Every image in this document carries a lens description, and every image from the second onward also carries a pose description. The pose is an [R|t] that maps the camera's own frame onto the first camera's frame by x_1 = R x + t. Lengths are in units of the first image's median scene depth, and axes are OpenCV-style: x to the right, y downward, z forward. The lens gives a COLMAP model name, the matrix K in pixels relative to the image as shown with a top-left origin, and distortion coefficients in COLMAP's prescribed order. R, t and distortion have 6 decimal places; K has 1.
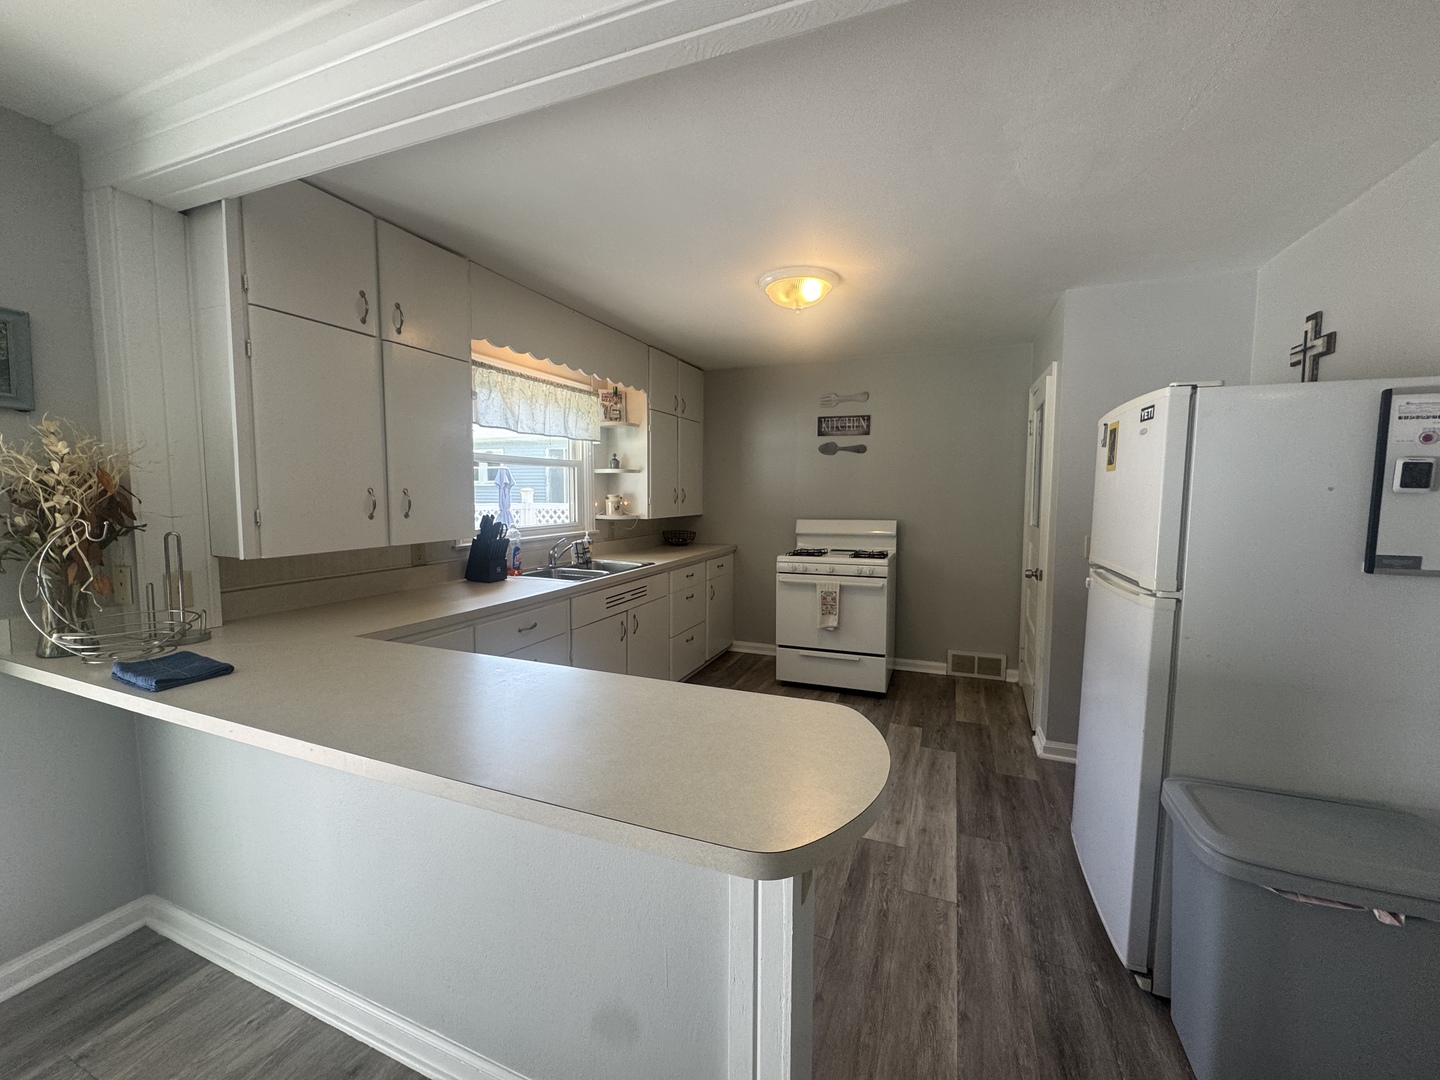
lens RADIAL K [[575.9, 0, 722.5], [0, 575.9, 537.3], [0, 0, 1]] dist [-0.002317, 0.000398]
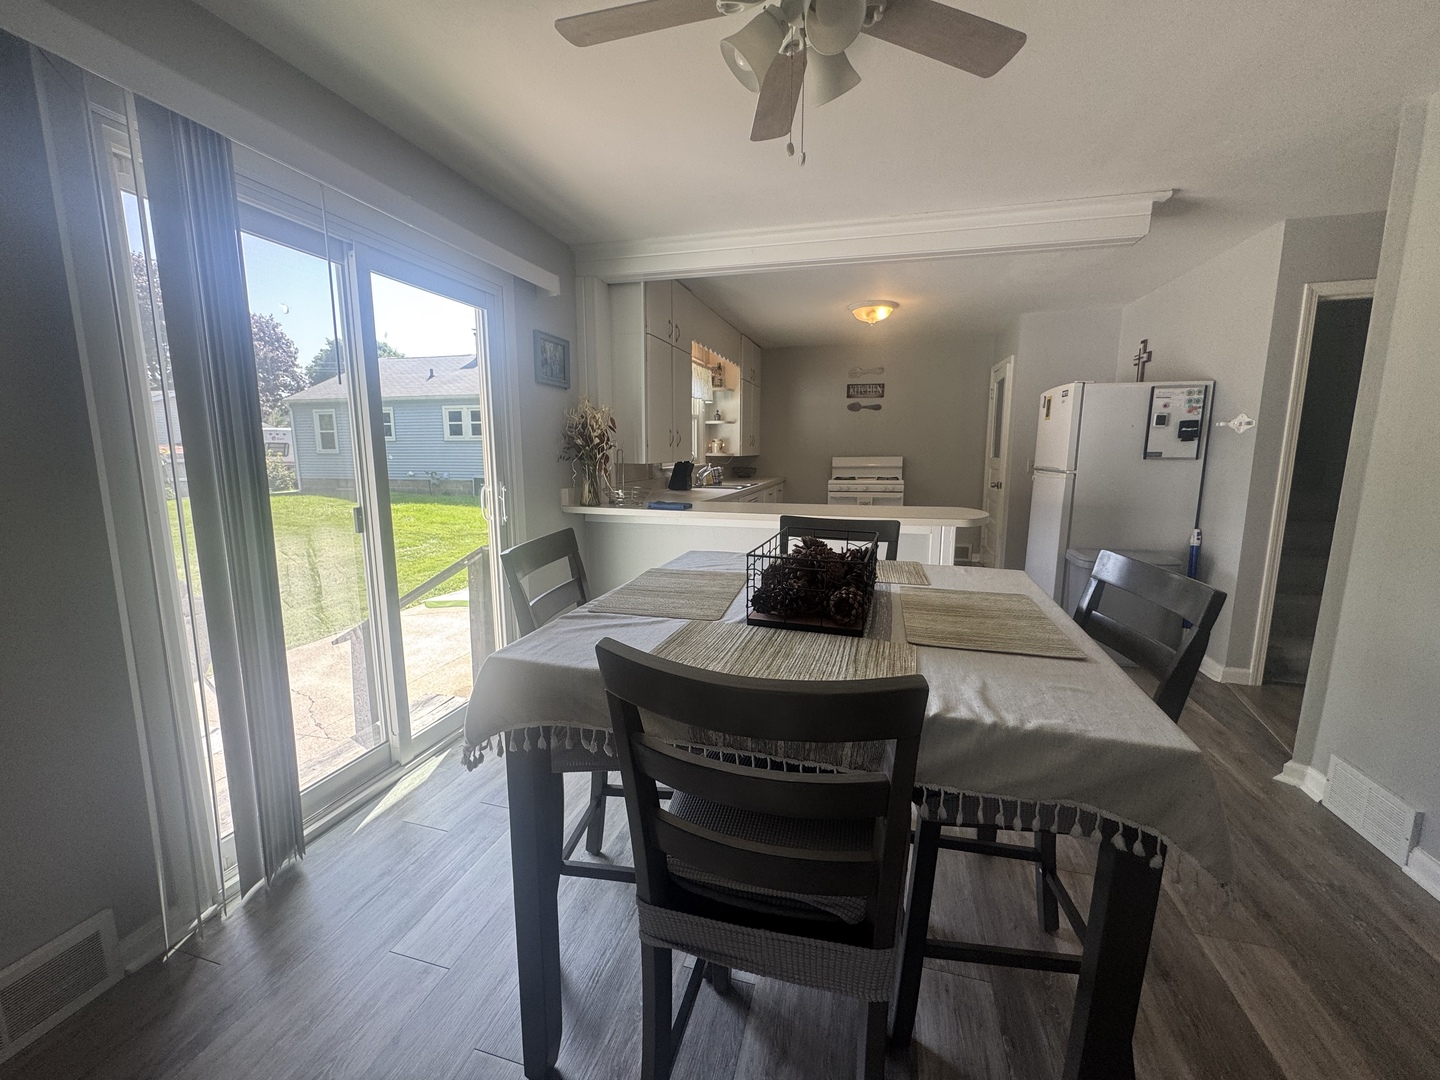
lens RADIAL K [[575.9, 0, 722.5], [0, 575.9, 537.3], [0, 0, 1]] dist [-0.002317, 0.000398]
pose [[0.993535, -0.021076, 0.111556, -0.366343], [0.012803, 0.997149, 0.074357, 0.069210], [-0.112805, -0.072448, 0.990972, -0.479614]]
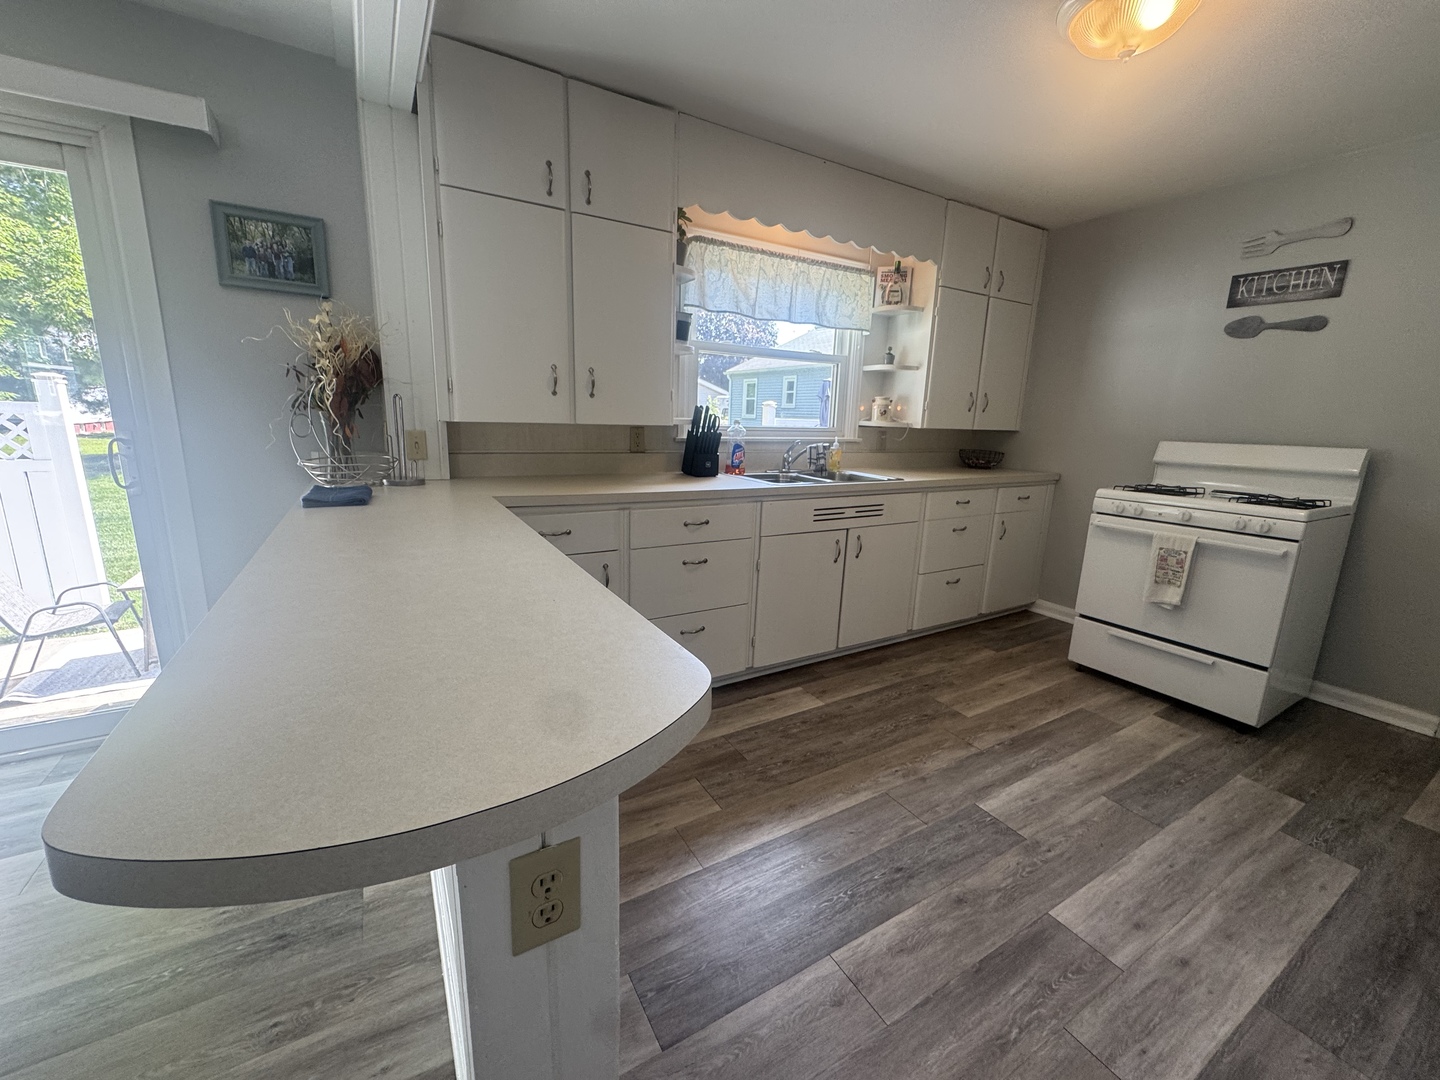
lens RADIAL K [[575.9, 0, 722.5], [0, 575.9, 537.3], [0, 0, 1]] dist [-0.002317, 0.000398]
pose [[0.793142, 0.149414, -0.590425, 0.163938], [-0.078067, 0.986384, 0.144745, 0.026831], [0.604013, -0.068711, 0.794007, 0.185662]]
